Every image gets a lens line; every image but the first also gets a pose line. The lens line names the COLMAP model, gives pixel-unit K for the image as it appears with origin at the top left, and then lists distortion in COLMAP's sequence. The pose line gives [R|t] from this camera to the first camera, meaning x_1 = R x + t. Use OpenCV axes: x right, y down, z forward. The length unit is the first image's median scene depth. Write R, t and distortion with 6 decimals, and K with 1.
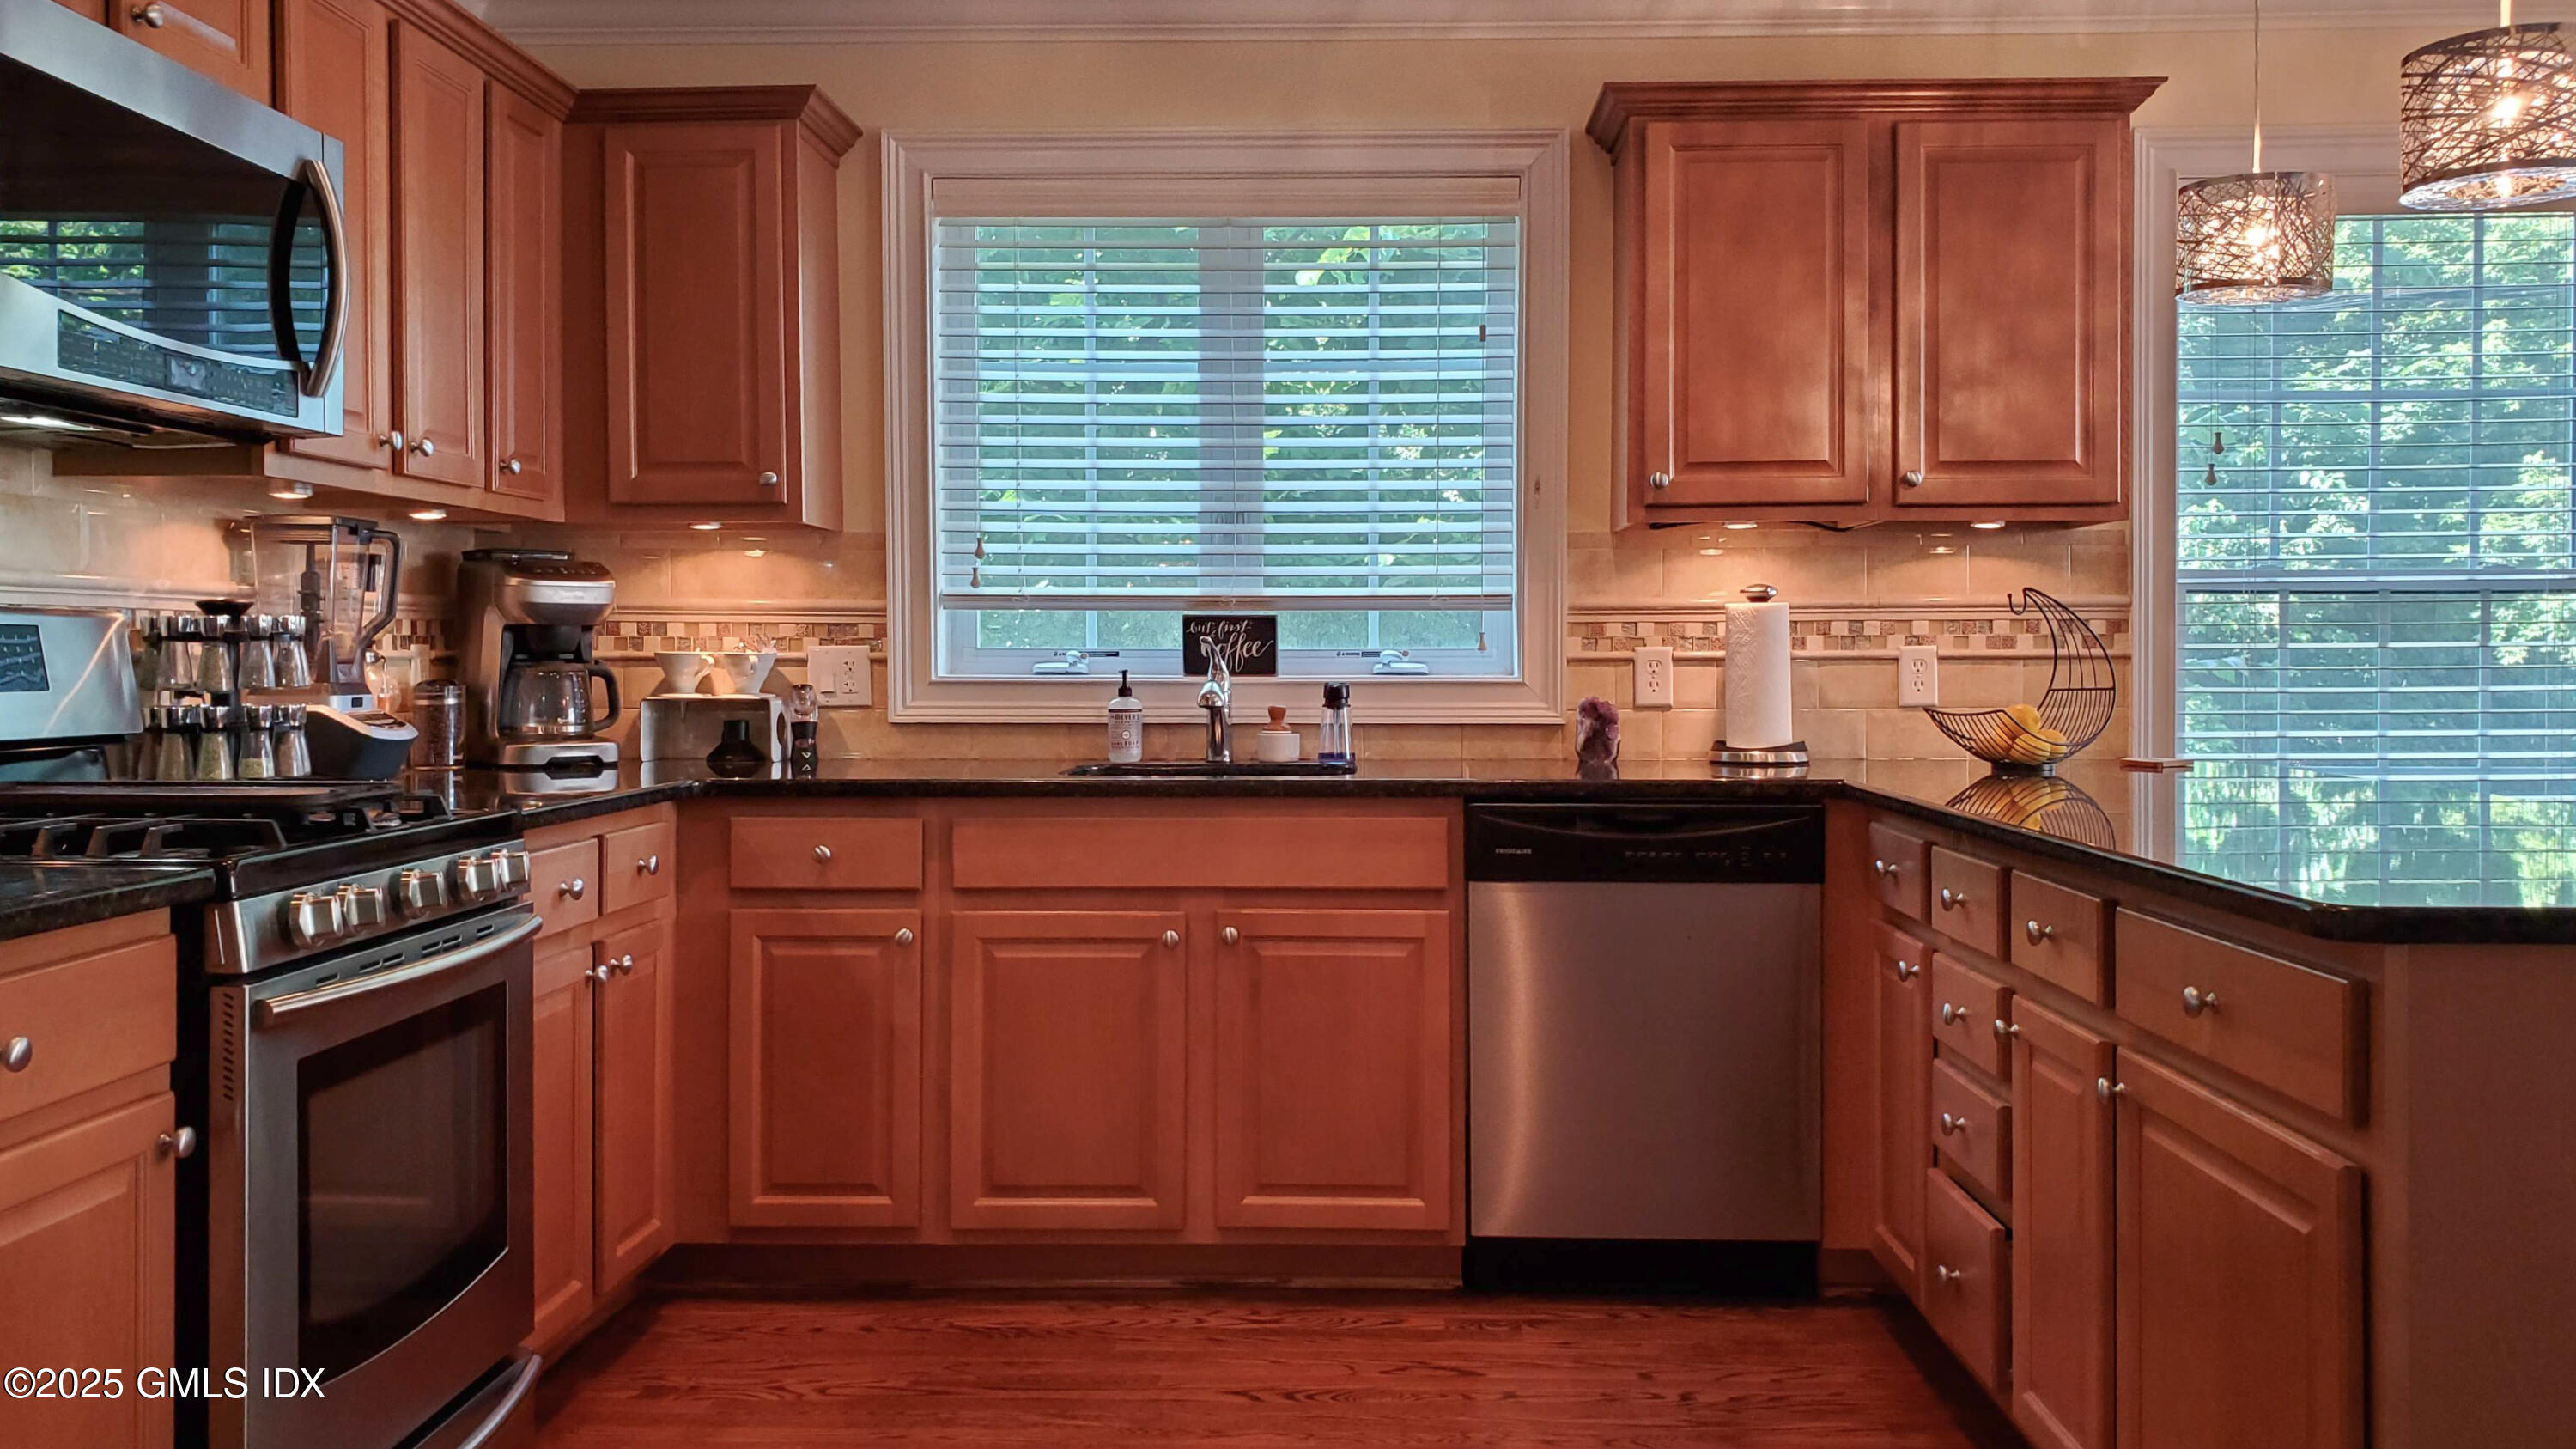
lens RADIAL K [[2219.5, 0, 1288.0], [0, 2219.5, 724.5], [0, 0, 1]] dist [0.038252, 0.000116]
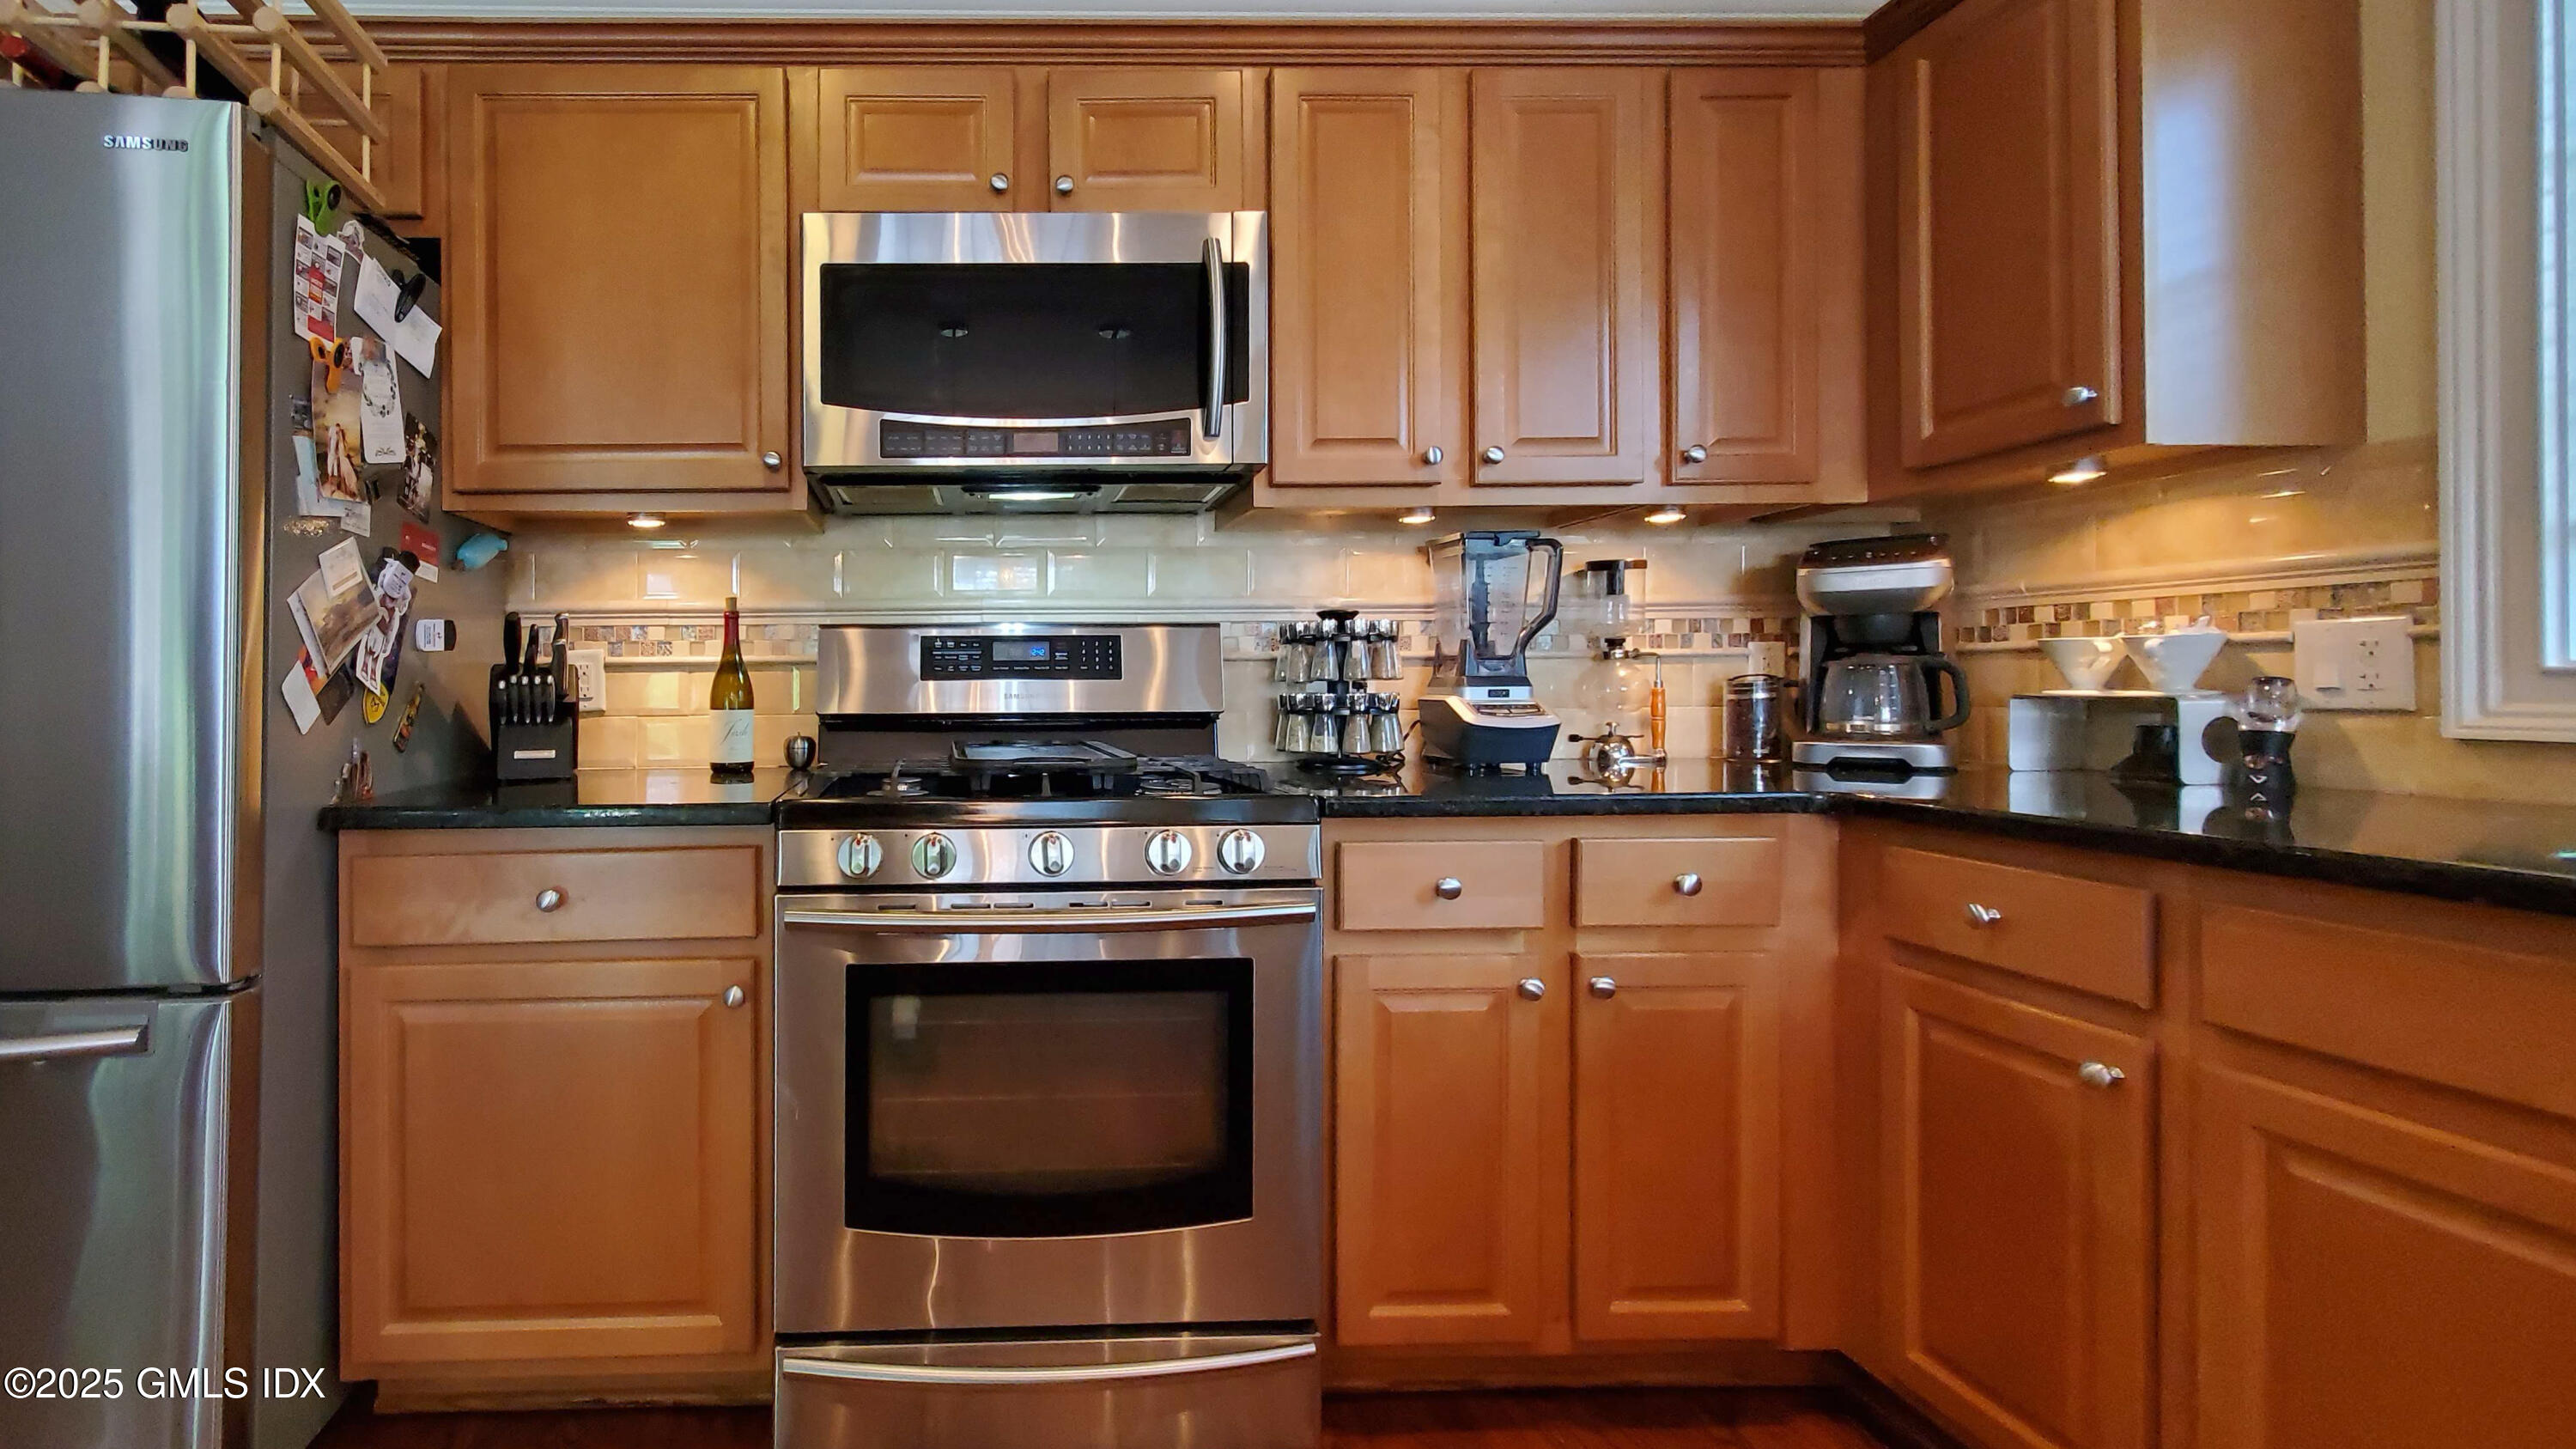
lens RADIAL K [[1081.9, 0, 847.2], [0, 1081.9, 689.6], [0, 0, 1]] dist [0.000814, -0.000188]
pose [[0.050627, 0.004198, -0.998709, 0.099193], [-0.024702, 0.999691, 0.002950, -0.004370], [0.998412, 0.024521, 0.050715, 0.558229]]
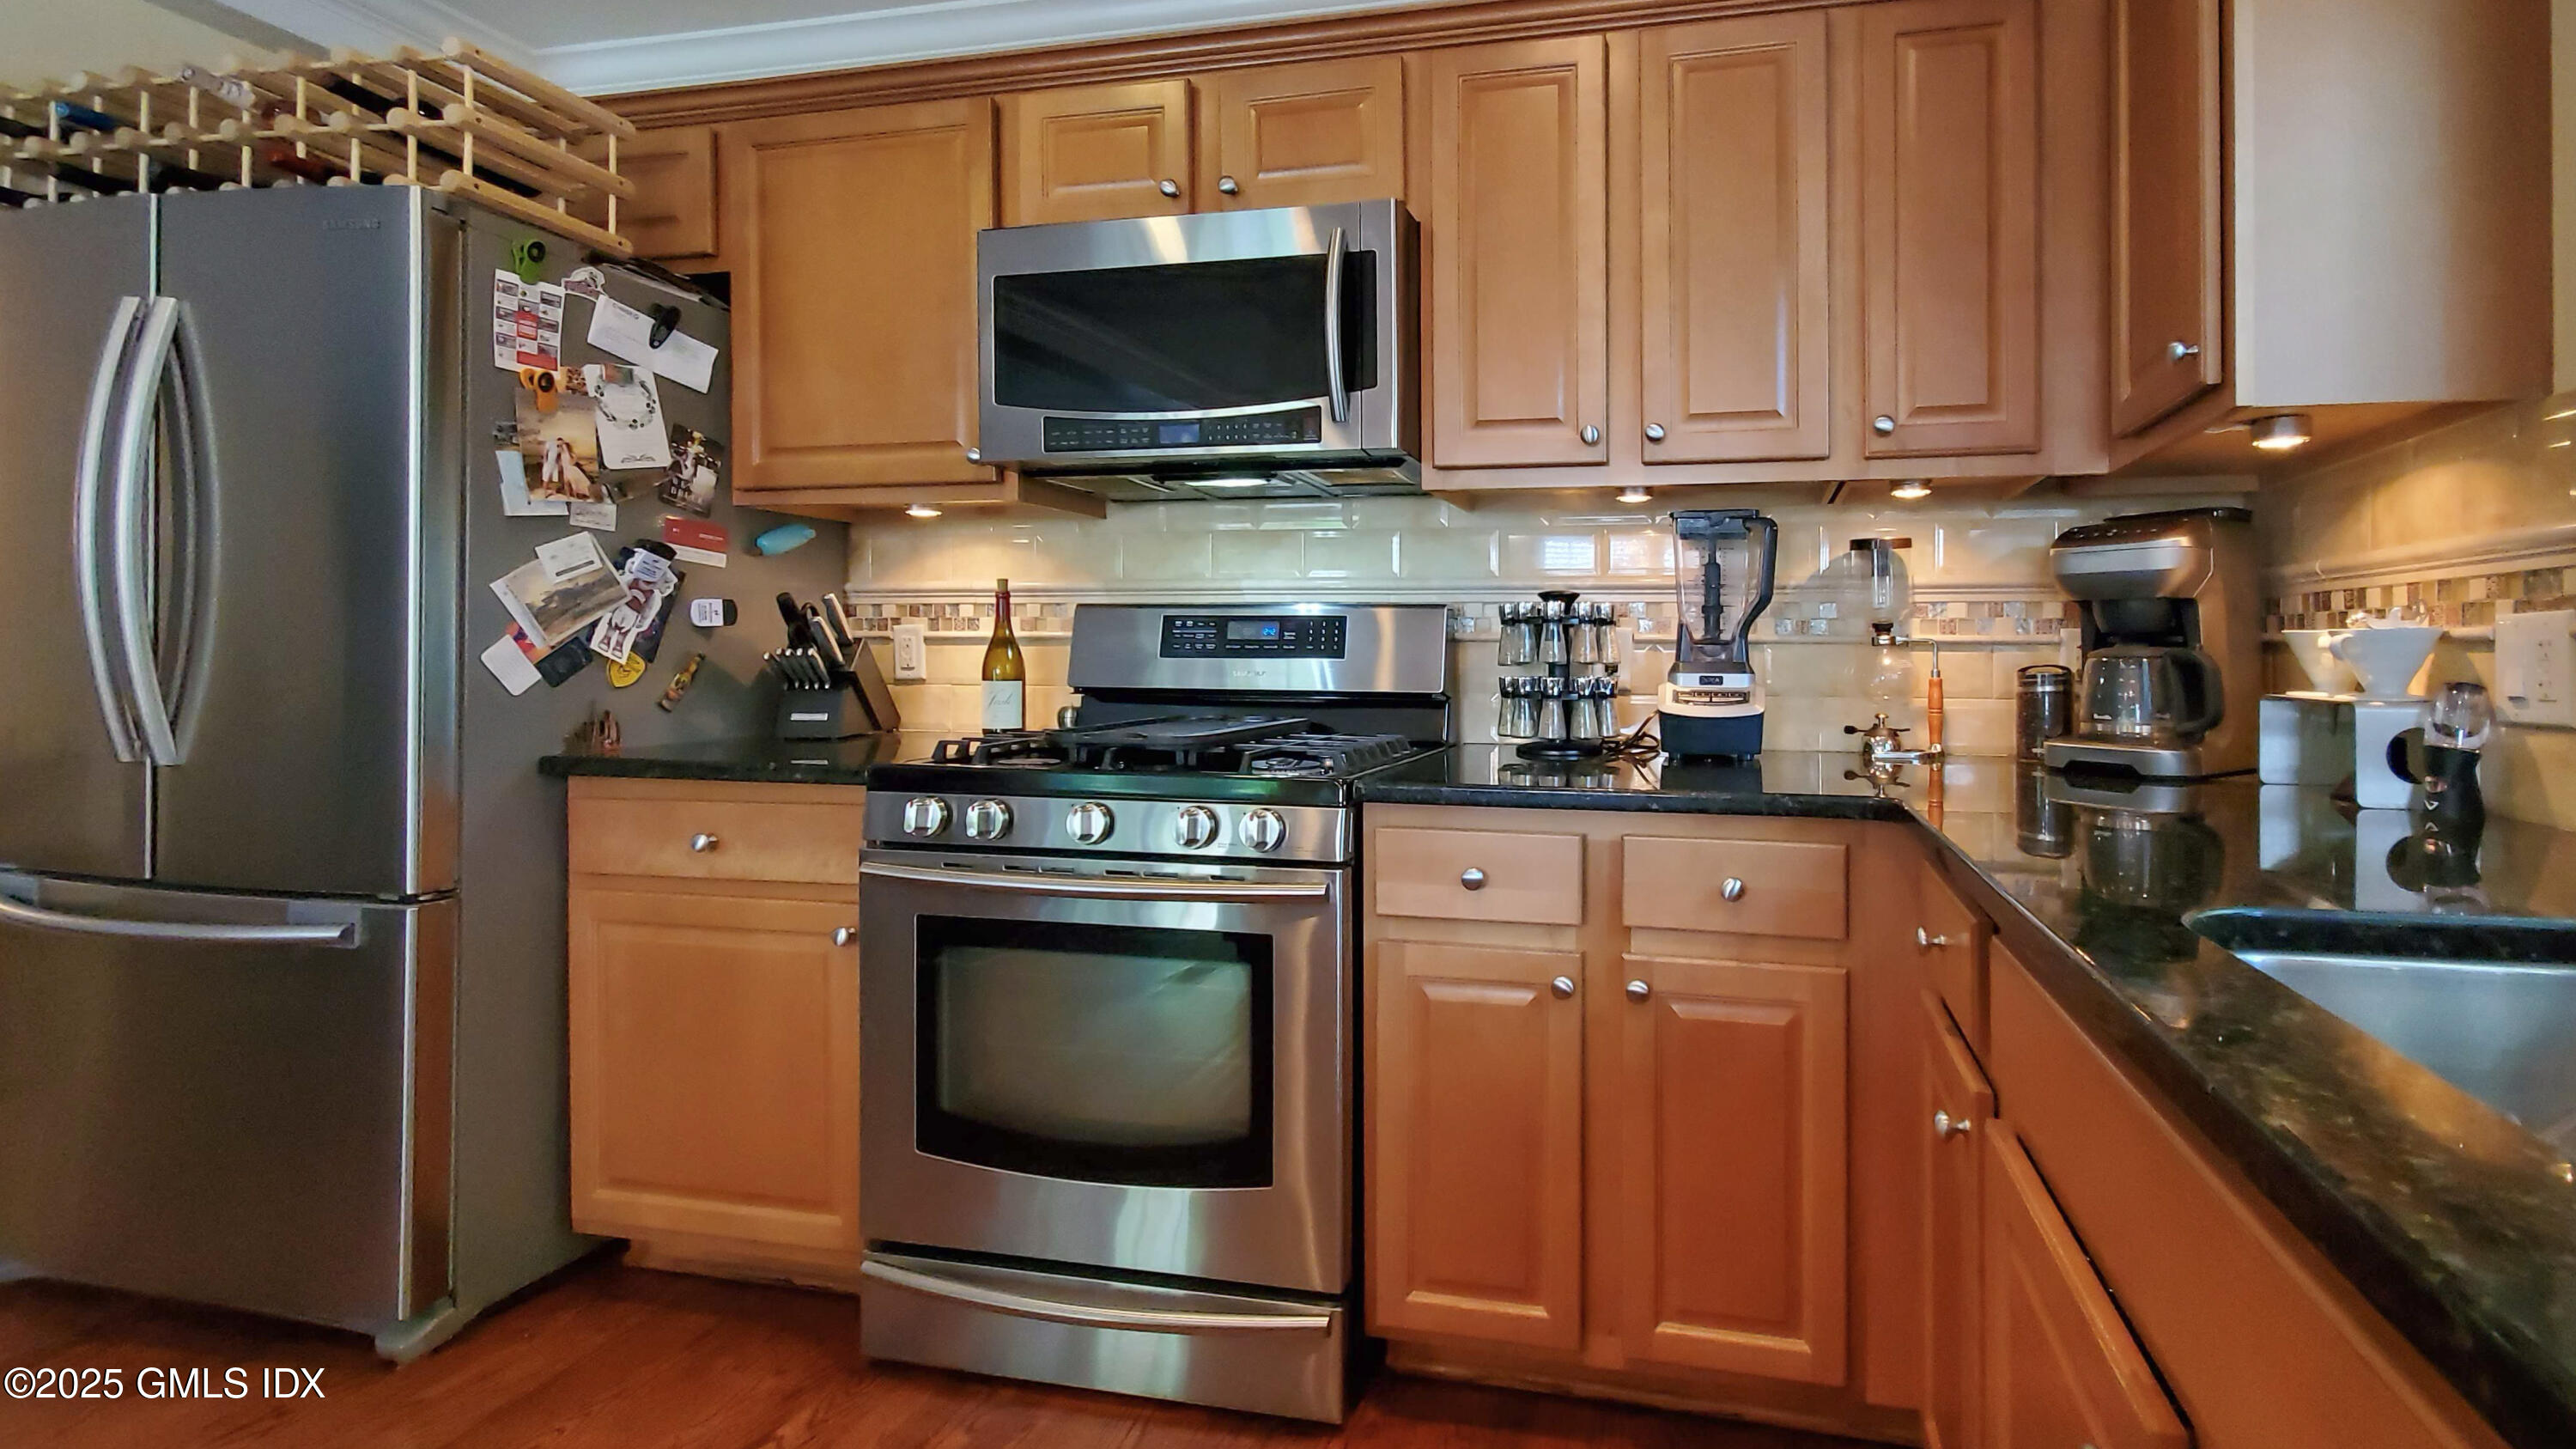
lens RADIAL K [[1044.5, 0, 1288.3], [0, 1044.5, 662.6], [0, 0, 1]] dist [0.000217, 0.000068]
pose [[-0.159950, 0.008127, -0.987092, 0.097879], [-0.039355, 0.999119, 0.014603, -0.015718], [0.986340, 0.041183, -0.159490, 0.770415]]
